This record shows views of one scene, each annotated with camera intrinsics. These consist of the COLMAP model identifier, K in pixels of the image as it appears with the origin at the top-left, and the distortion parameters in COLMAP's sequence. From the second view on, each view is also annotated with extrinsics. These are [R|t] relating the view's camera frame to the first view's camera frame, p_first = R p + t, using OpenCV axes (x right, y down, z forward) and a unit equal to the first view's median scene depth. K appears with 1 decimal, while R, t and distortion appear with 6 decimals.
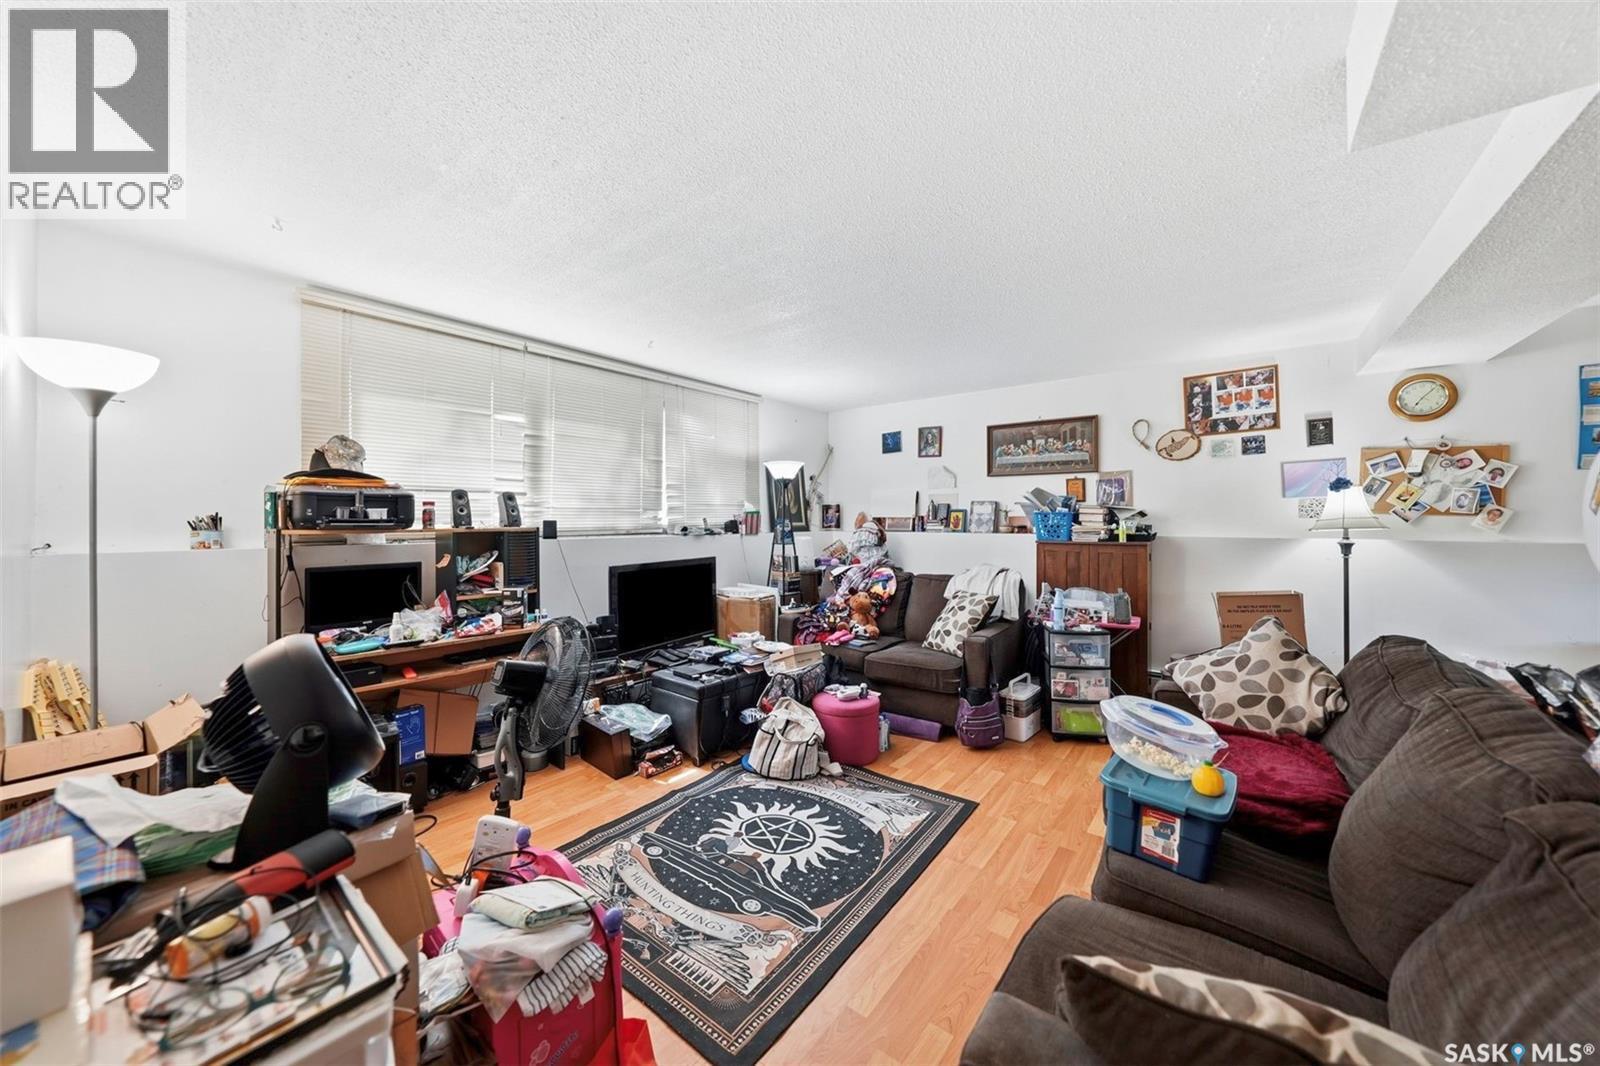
lens RADIAL K [[560.9, 0, 795.7], [0, 560.9, 530.9], [0, 0, 1]] dist [-0.029670, 0.007734]
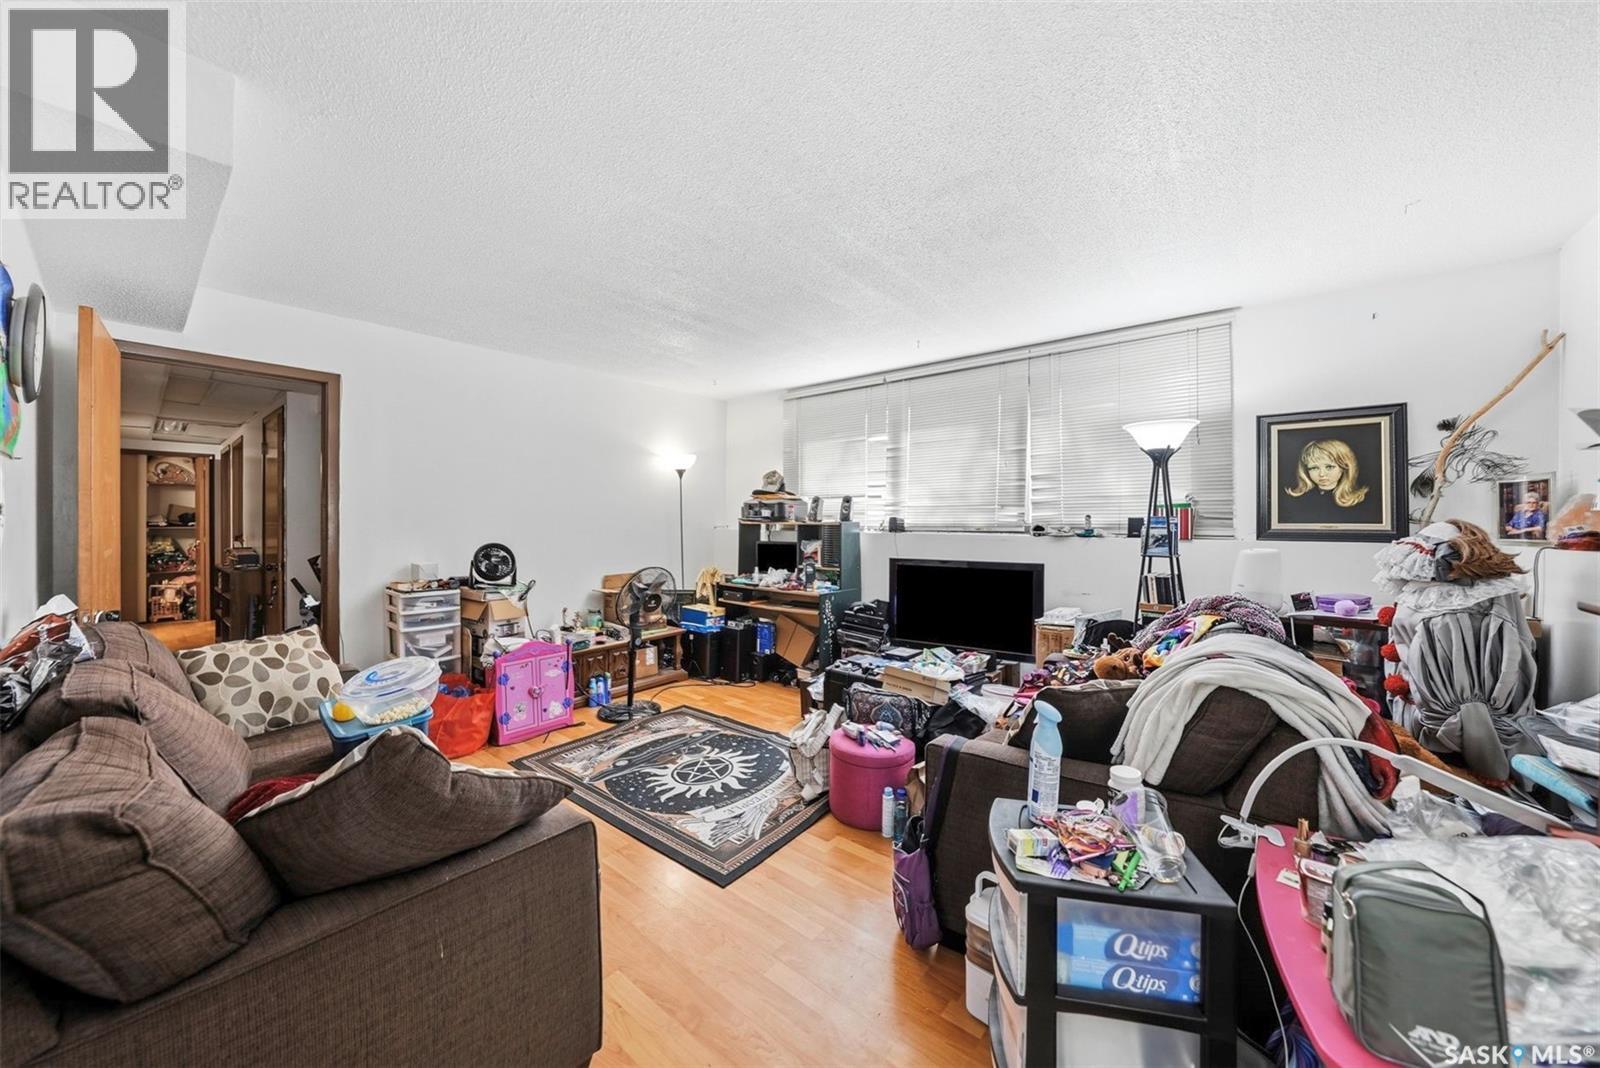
lens RADIAL K [[575.8, 0, 793.6], [0, 575.8, 529.1], [0, 0, 1]] dist [-0.001621, 0.000010]
pose [[-0.026943, 0.018657, -0.999463, 0.753670], [-0.024573, 0.999511, 0.019320, -0.010717], [0.999335, 0.025081, -0.026472, 0.754625]]
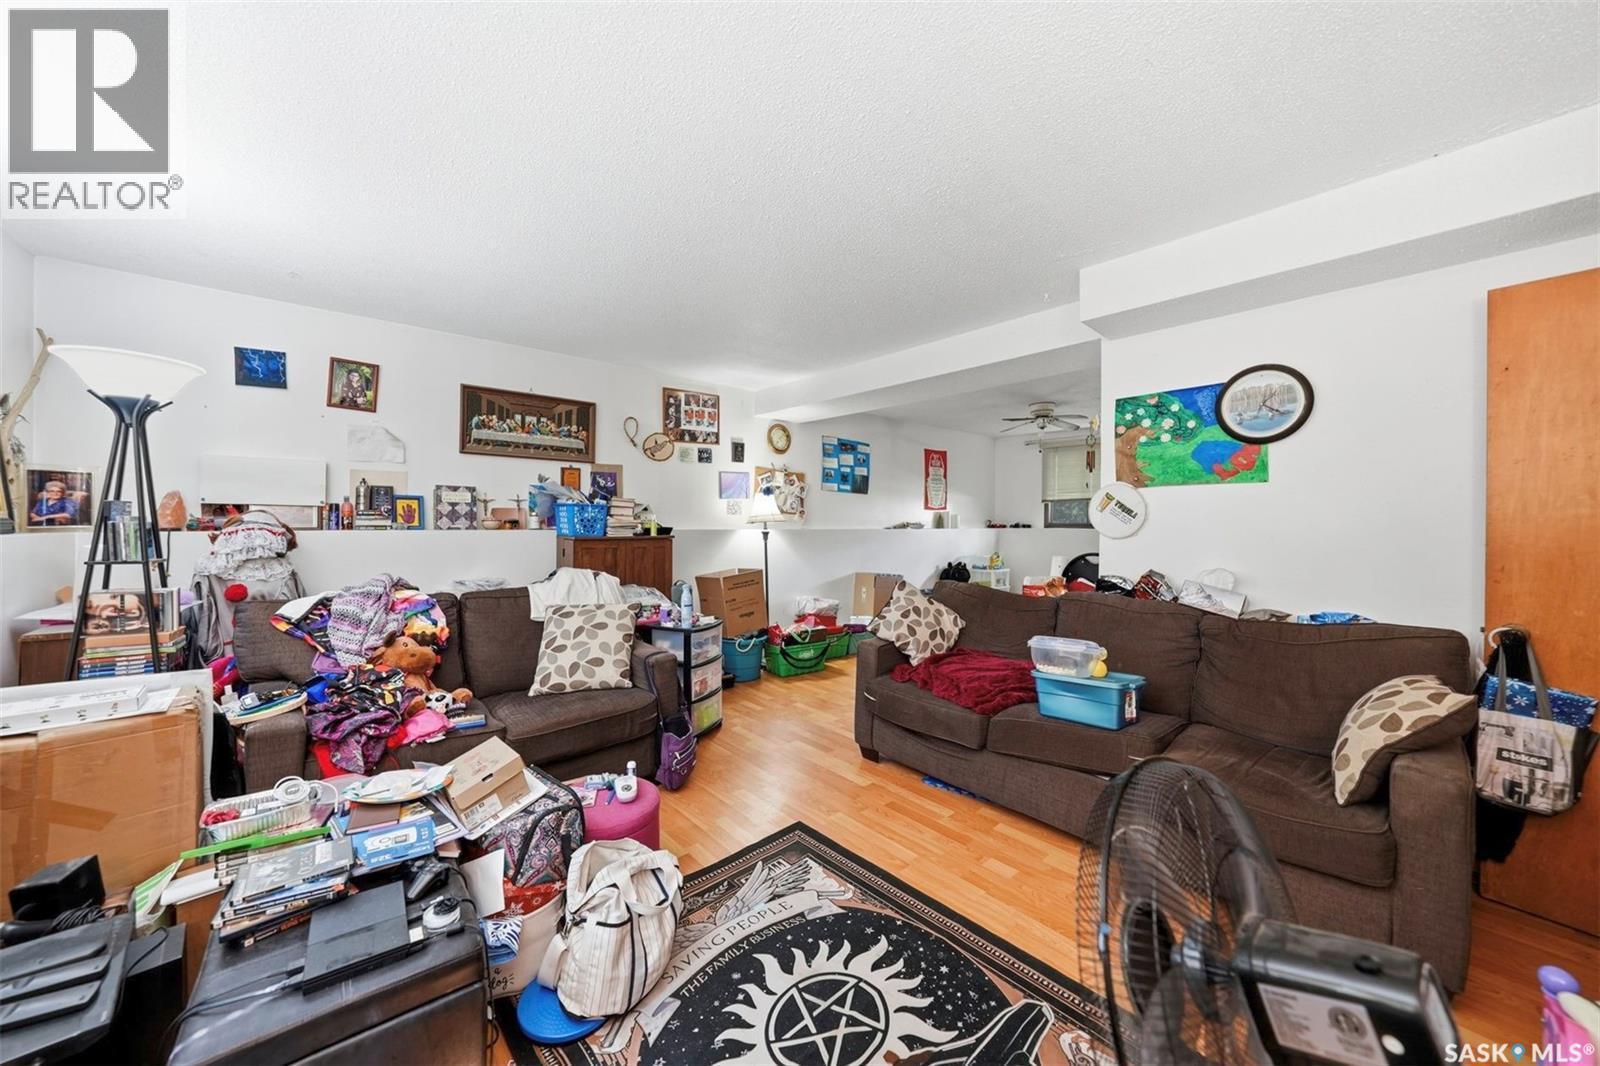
lens RADIAL K [[560.9, 0, 795.7], [0, 560.9, 530.9], [0, 0, 1]] dist [-0.029670, 0.007734]
pose [[0.185623, -0.015720, 0.982495, -0.384535], [0.011442, 0.999839, 0.013836, 0.000030], [-0.982554, 0.008673, 0.185773, 0.567956]]
